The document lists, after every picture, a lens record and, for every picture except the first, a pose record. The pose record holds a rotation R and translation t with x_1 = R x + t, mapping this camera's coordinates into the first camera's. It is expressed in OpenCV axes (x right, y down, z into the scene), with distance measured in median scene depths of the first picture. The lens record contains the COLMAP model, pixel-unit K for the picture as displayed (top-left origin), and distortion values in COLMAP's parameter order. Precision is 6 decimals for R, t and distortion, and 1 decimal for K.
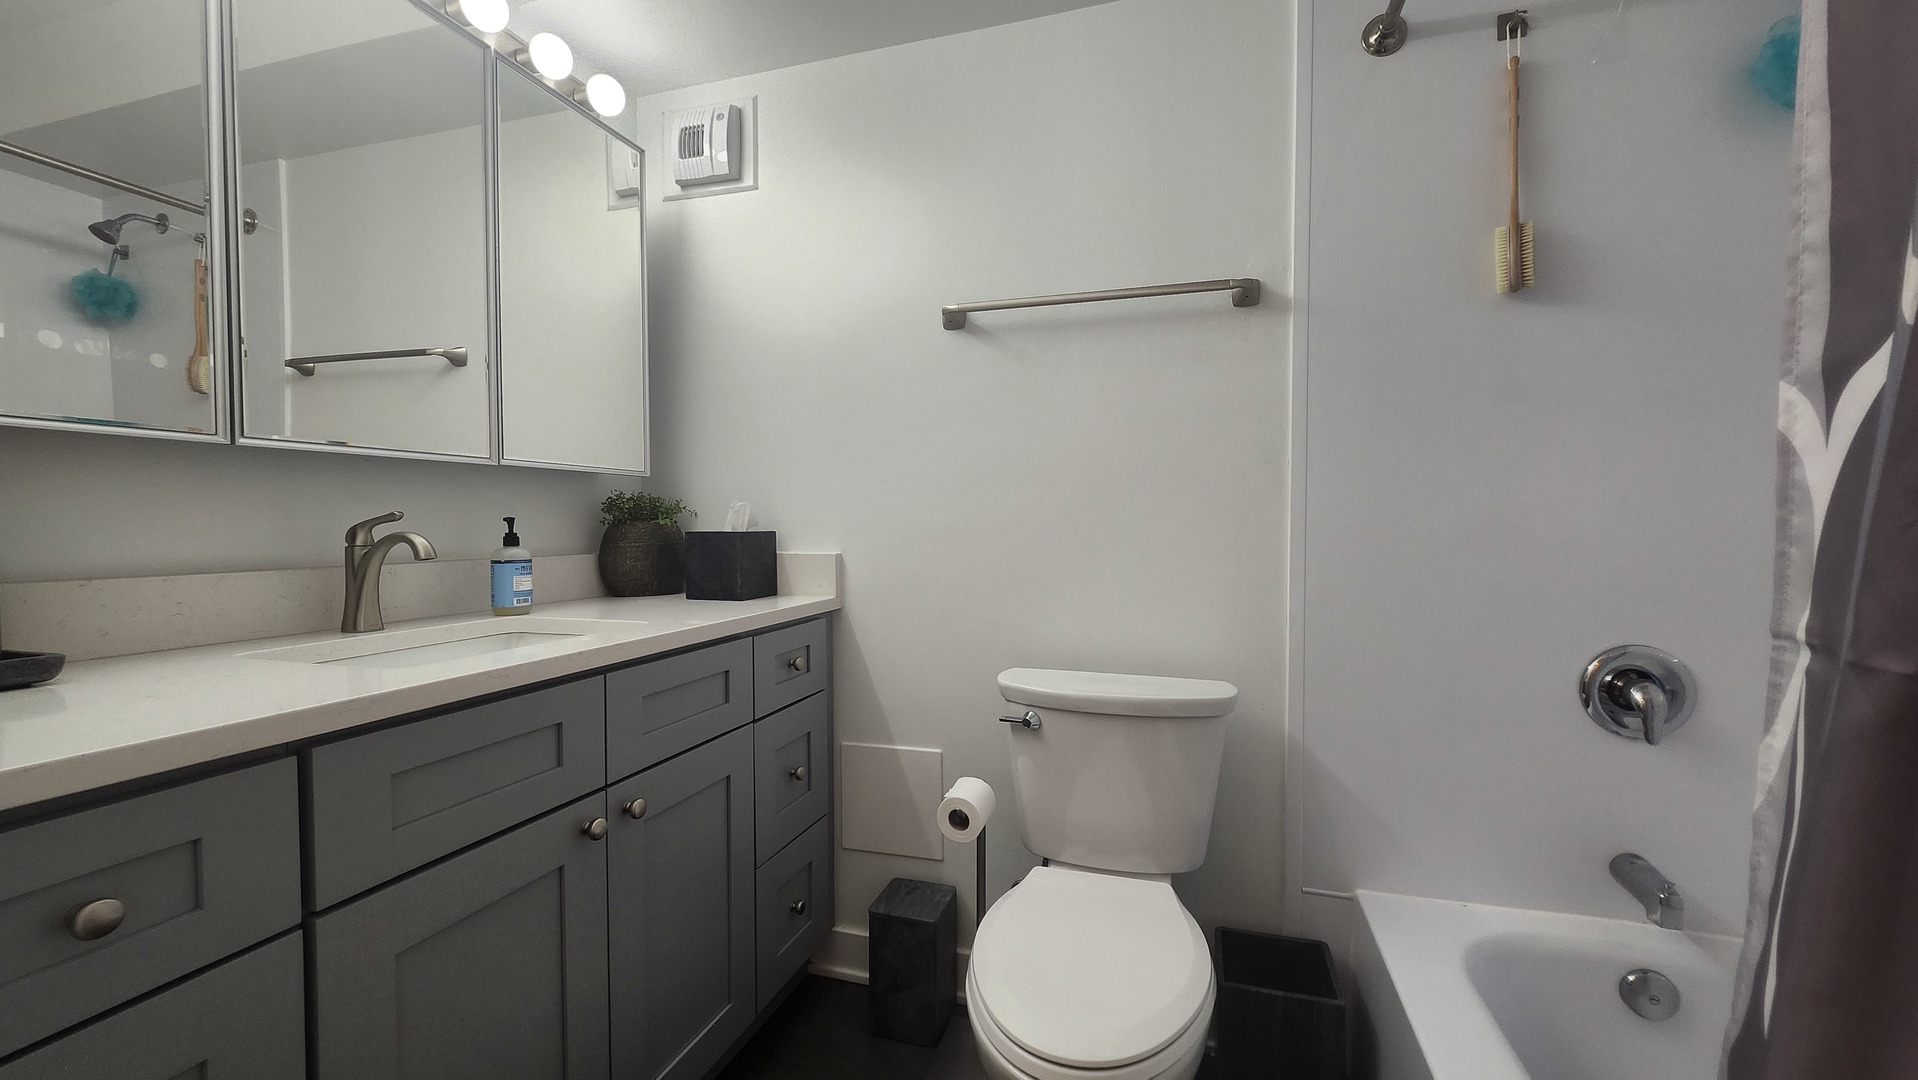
lens RADIAL K [[780.8, 0, 949.6], [0, 780.8, 482.1], [0, 0, 1]] dist [0.000046, -0.000222]
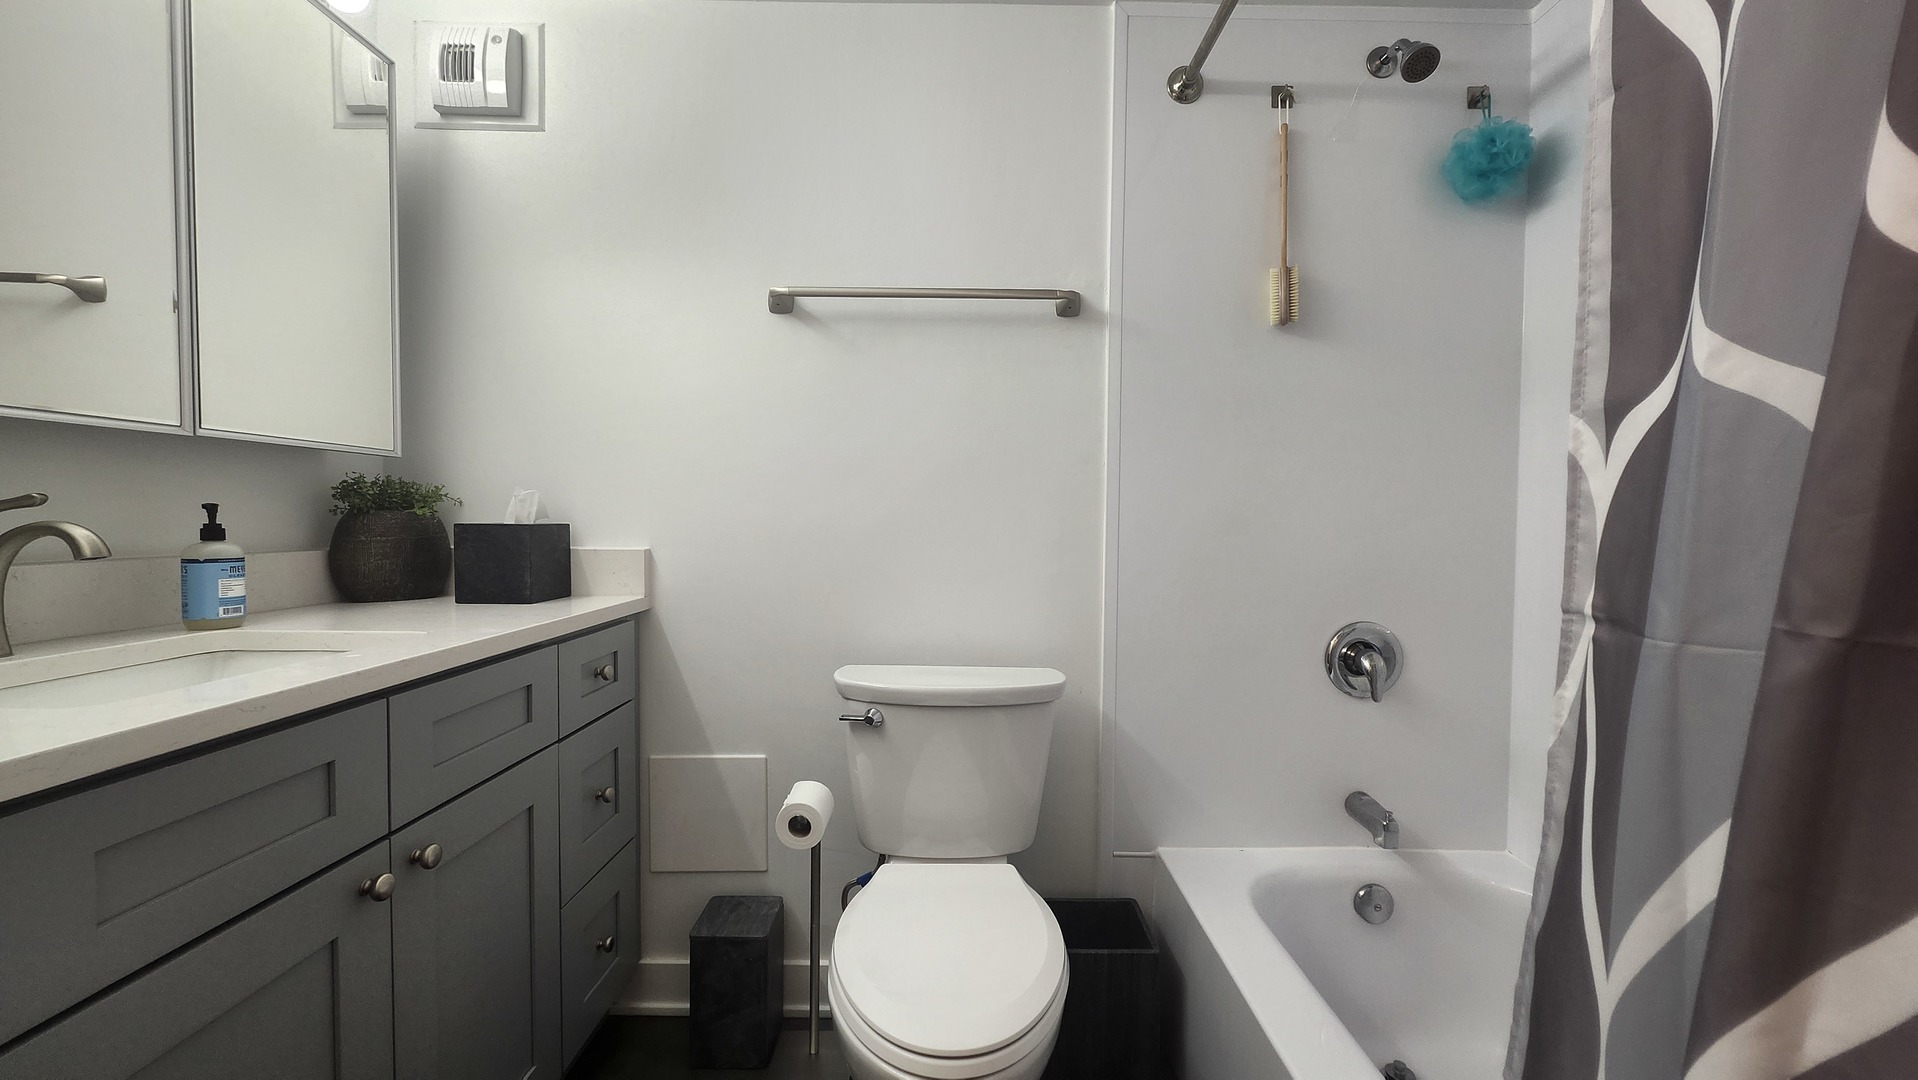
lens RADIAL K [[783.3, 0, 962.5], [0, 783.3, 484.9], [0, 0, 1]] dist [0.000175, 0.000087]
pose [[0.949875, 0.022830, 0.311796, -0.099746], [-0.026228, 0.999633, 0.006707, 0.001735], [-0.311529, -0.014549, 0.950125, 0.027882]]
